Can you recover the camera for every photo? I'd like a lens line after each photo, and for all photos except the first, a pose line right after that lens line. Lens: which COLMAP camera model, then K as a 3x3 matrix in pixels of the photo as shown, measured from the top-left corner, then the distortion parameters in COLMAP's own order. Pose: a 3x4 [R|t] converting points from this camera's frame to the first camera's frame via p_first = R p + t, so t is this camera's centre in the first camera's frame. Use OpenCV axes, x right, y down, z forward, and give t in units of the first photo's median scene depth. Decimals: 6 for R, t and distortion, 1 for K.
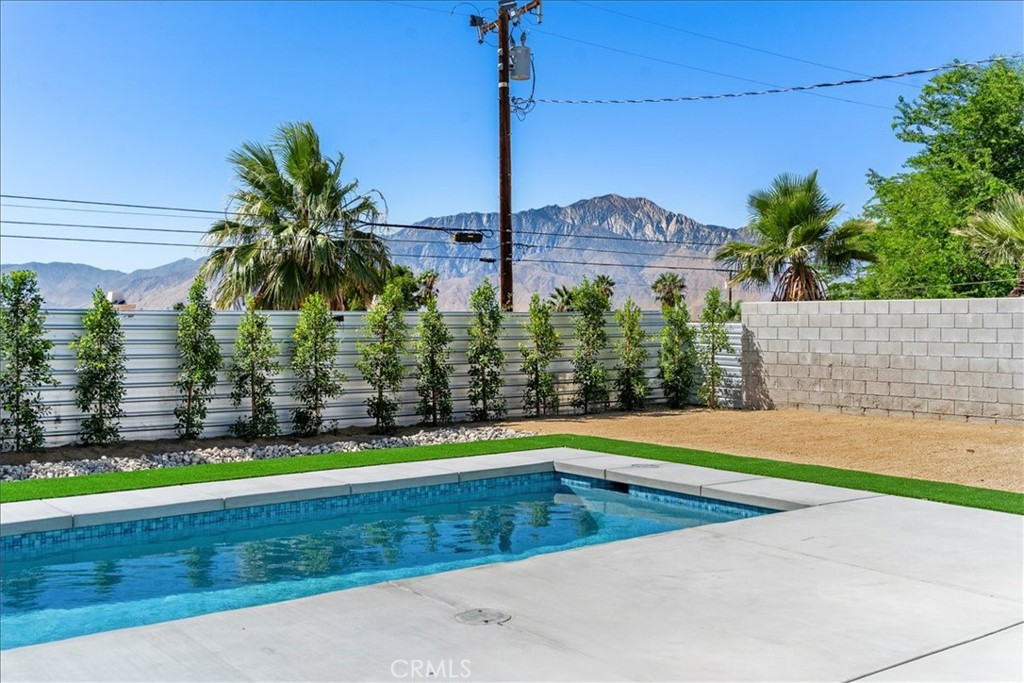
lens RADIAL K [[1043.9, 0, 511.1], [0, 1043.9, 361.1], [0, 0, 1]] dist [0.015384, 0.014328]
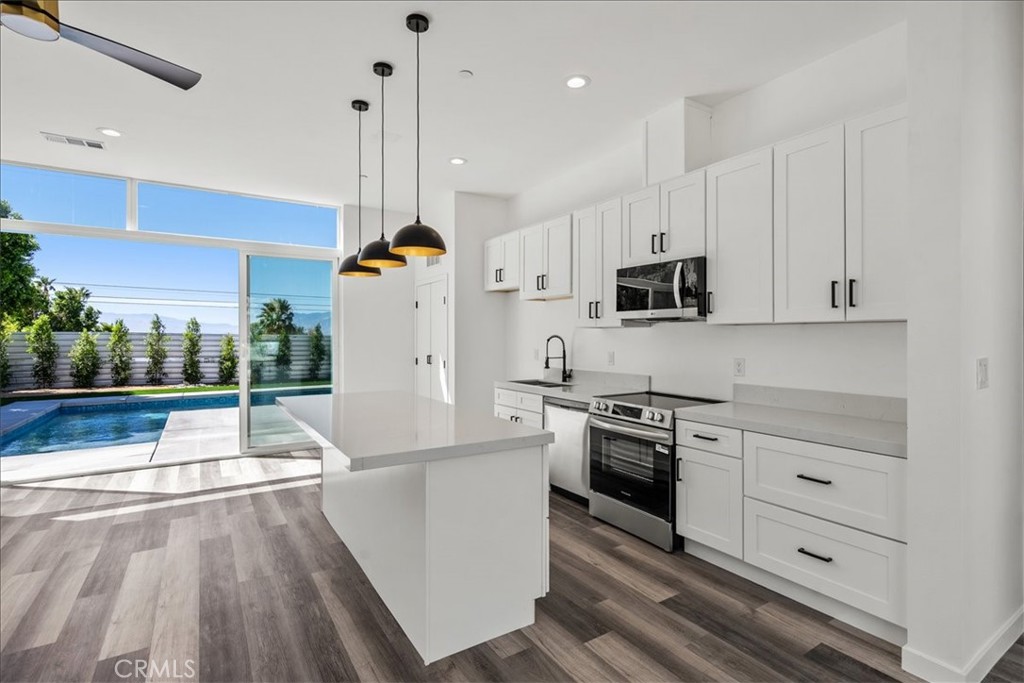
lens RADIAL K [[487.1, 0, 512.0], [0, 487.1, 341.5], [0, 0, 1]] dist [-0.001562, 0.000167]
pose [[0.996304, 0.001044, -0.085886, 0.291996], [-0.003595, 0.999557, -0.029549, 0.006569], [0.085817, 0.029749, 0.995867, -0.259643]]
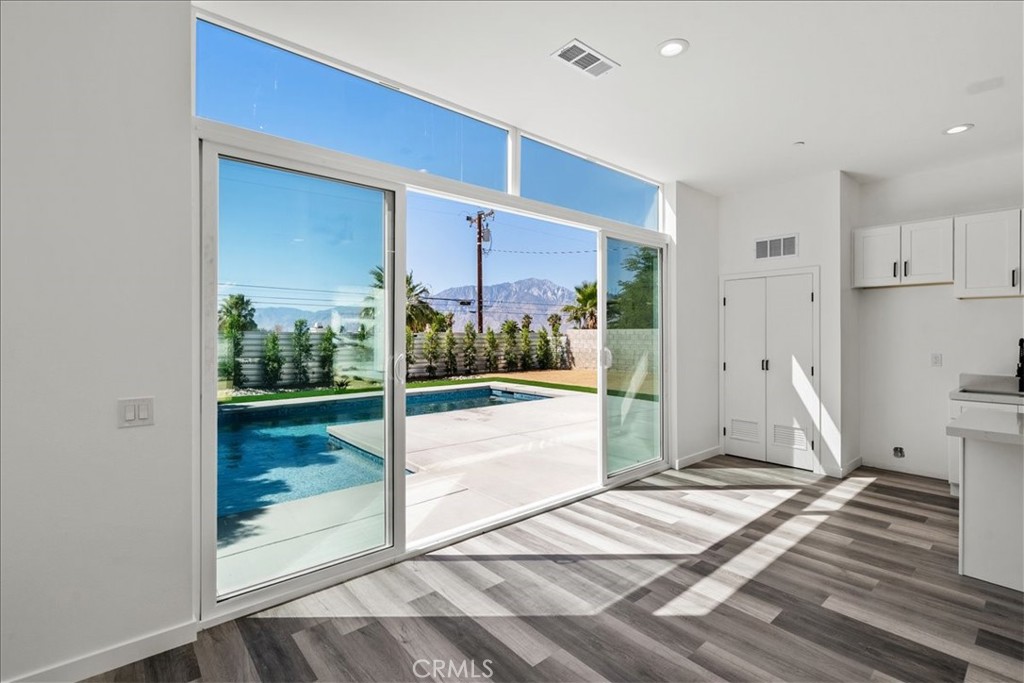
lens RADIAL K [[468.4, 0, 512.0], [0, 468.4, 341.5], [0, 0, 1]] dist [-0.002312, -0.000443]
pose [[0.998705, 0.000815, 0.050868, 0.020521], [0.000333, 0.999746, -0.022556, 0.001092], [-0.050874, 0.022544, 0.998451, -0.197369]]
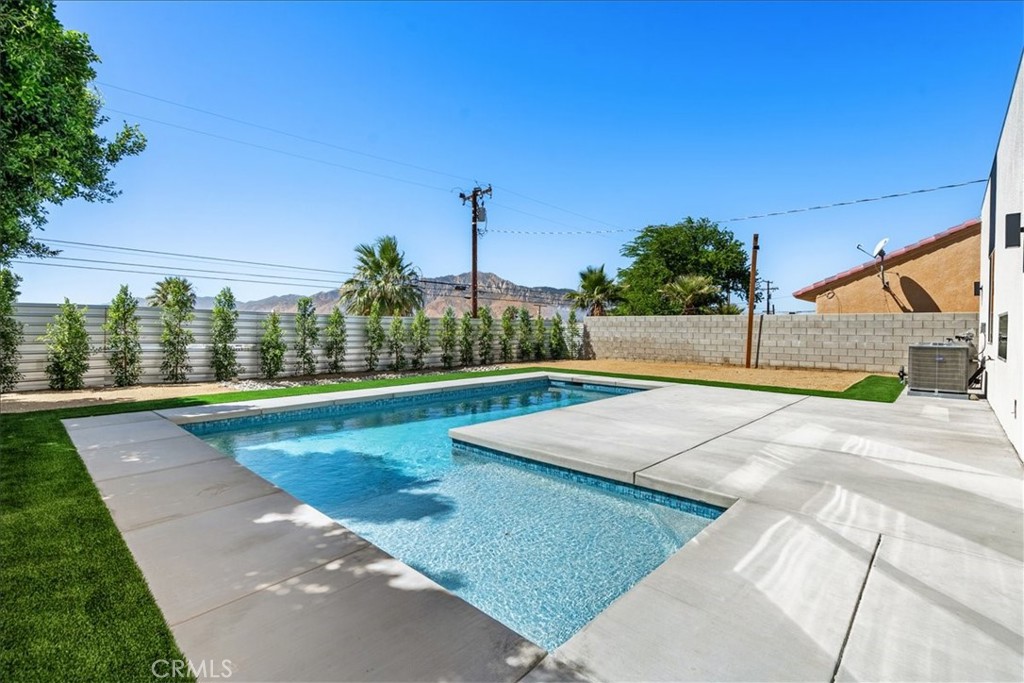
lens RADIAL K [[468.4, 0, 512.0], [0, 468.4, 341.5], [0, 0, 1]] dist [-0.002312, -0.000443]
pose [[0.985800, 0.003902, 0.167875, -0.139556], [-0.002515, 0.999961, -0.008476, 0.013502], [-0.167902, 0.007933, 0.985772, -0.068348]]
